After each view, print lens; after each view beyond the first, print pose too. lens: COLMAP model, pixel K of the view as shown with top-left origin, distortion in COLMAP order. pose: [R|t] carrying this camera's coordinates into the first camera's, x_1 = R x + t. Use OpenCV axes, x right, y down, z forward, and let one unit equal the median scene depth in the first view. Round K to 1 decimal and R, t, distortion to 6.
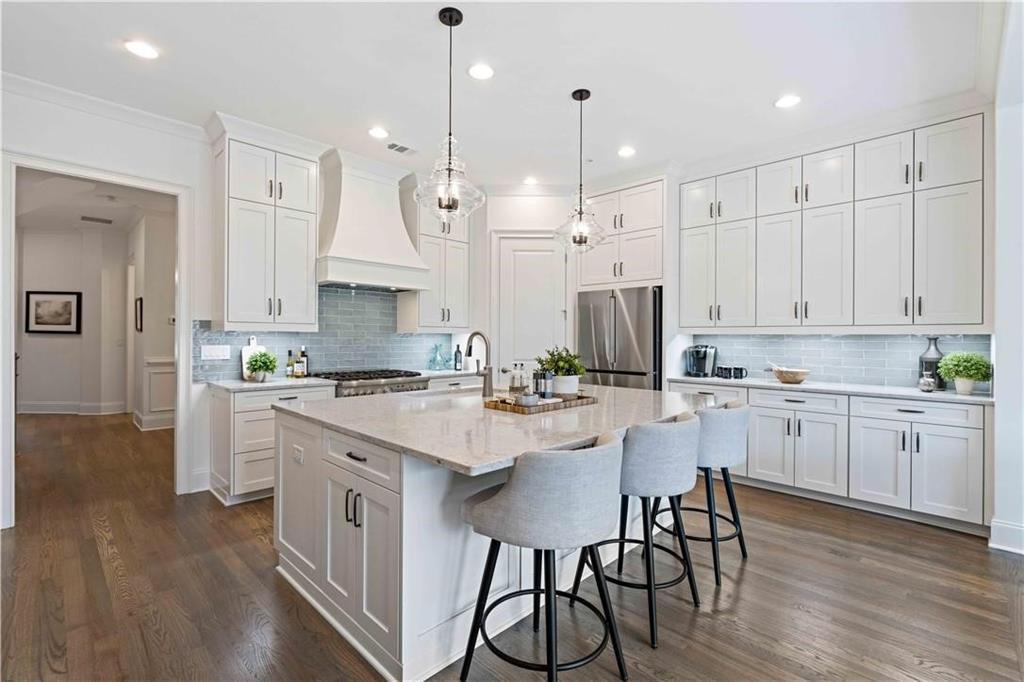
lens RADIAL K [[462.8, 0, 519.1], [0, 462.8, 335.6], [0, 0, 1]] dist [0.032733, -0.003740]
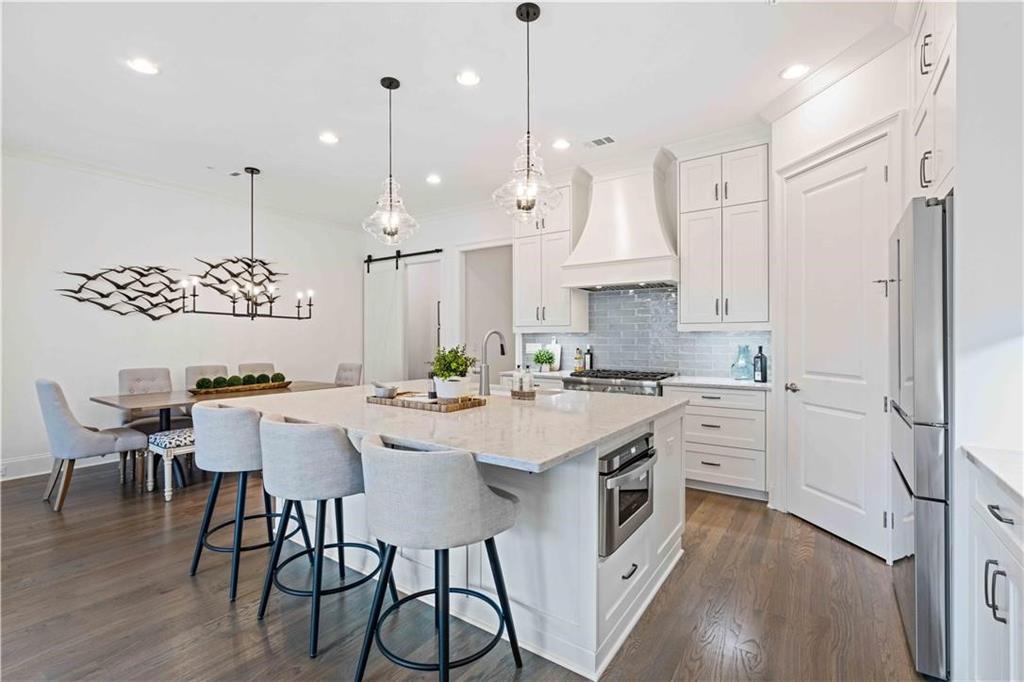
lens RADIAL K [[462.8, 0, 493.1], [0, 462.8, 348.4], [0, 0, 1]] dist [0.032733, -0.003740]
pose [[0.157012, 0.019035, -0.987413, 0.642103], [0.010629, 0.999724, 0.020962, 0.005086], [0.987539, -0.013787, 0.156766, 0.592849]]
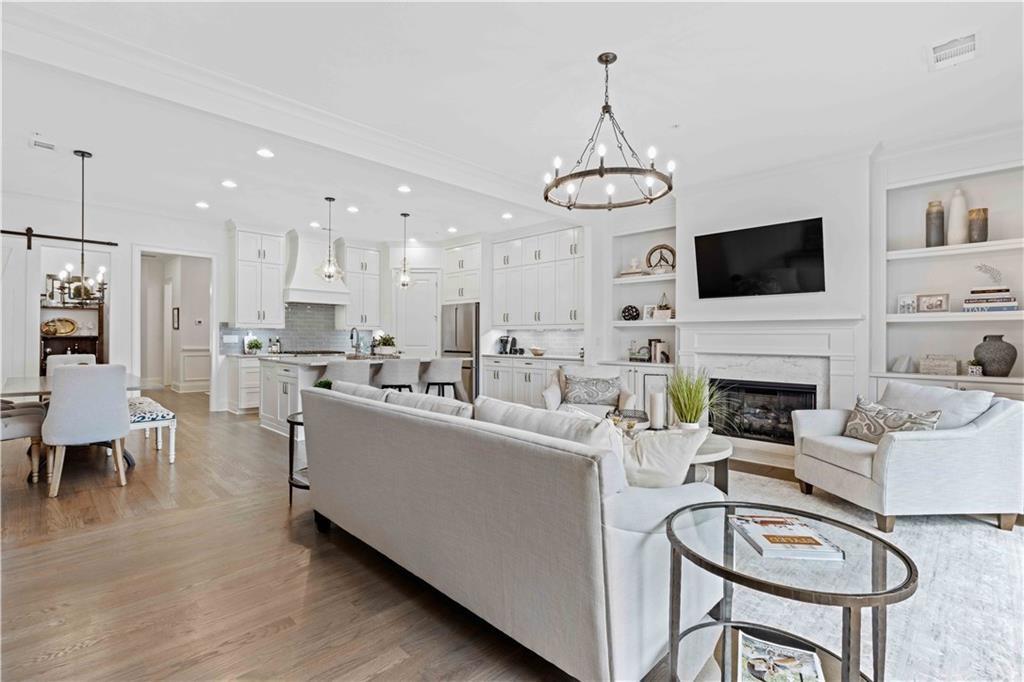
lens RADIAL K [[462.8, 0, 506.5], [0, 462.8, 337.8], [0, 0, 1]] dist [0.032733, -0.003740]
pose [[0.999889, -0.001652, -0.014777, 0.455060], [0.001715, 0.999990, 0.004245, 0.021541], [0.014770, -0.004270, 0.999882, -0.801684]]
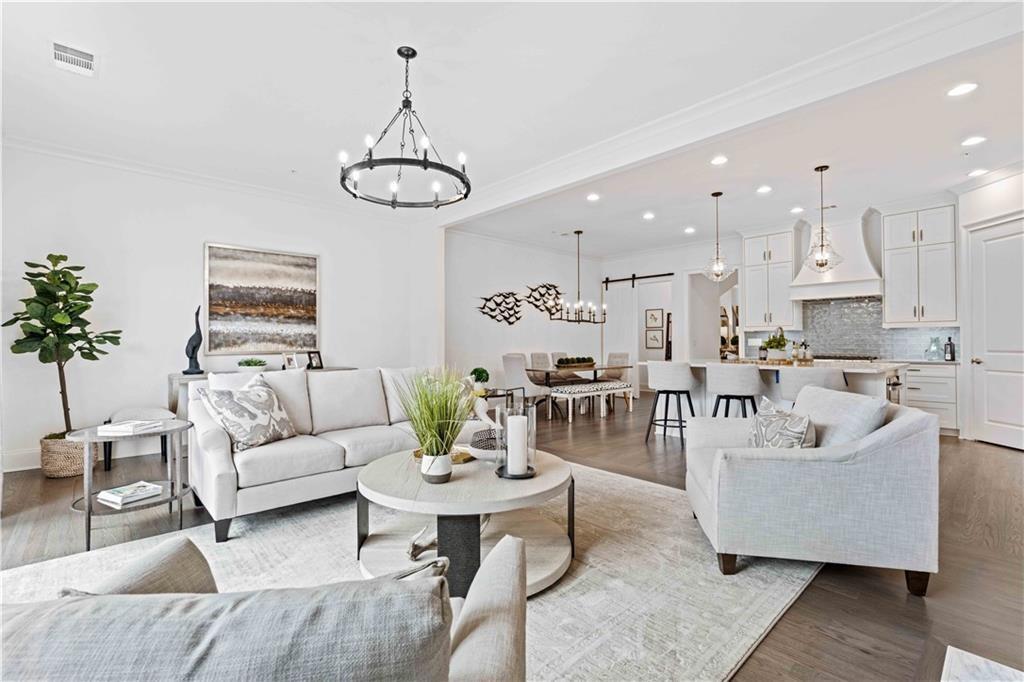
lens RADIAL K [[462.8, 0, 510.3], [0, 462.8, 347.3], [0, 0, 1]] dist [0.032733, -0.003740]
pose [[-0.024191, 0.002238, -0.999705, 1.233583], [0.009763, 0.999950, 0.002003, 0.039031], [0.999660, -0.009711, -0.024212, 0.008740]]
